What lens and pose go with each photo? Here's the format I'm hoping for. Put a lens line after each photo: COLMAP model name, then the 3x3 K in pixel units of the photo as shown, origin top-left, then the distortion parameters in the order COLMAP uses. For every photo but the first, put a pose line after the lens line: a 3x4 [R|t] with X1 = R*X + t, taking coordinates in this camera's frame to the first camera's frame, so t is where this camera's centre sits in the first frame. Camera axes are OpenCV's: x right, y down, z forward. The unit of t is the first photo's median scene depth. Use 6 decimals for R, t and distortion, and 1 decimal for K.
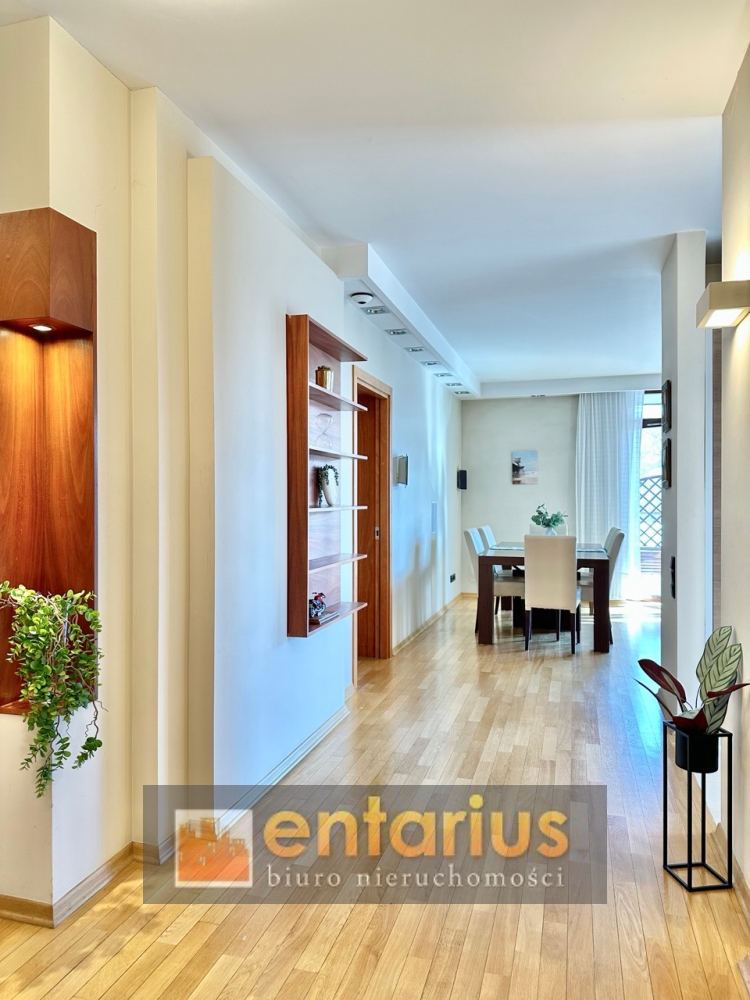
lens RADIAL K [[699.9, 0, 370.8], [0, 699.9, 495.3], [0, 0, 1]] dist [0.026466, -0.030280]
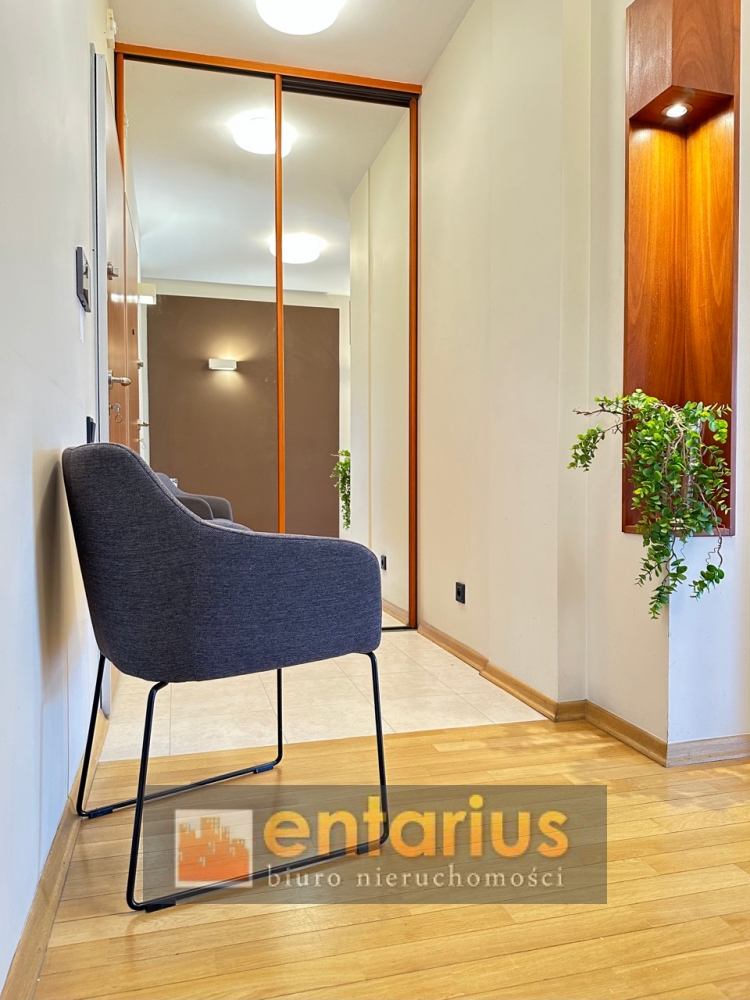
lens RADIAL K [[744.7, 0, 372.0], [0, 744.7, 500.0], [0, 0, 1]] dist [0.006168, -0.014784]
pose [[0.509333, 0.019159, -0.860356, 0.168670], [0.002616, 0.999713, 0.023811, 0.247383], [0.860565, -0.014378, 0.509137, 0.194665]]
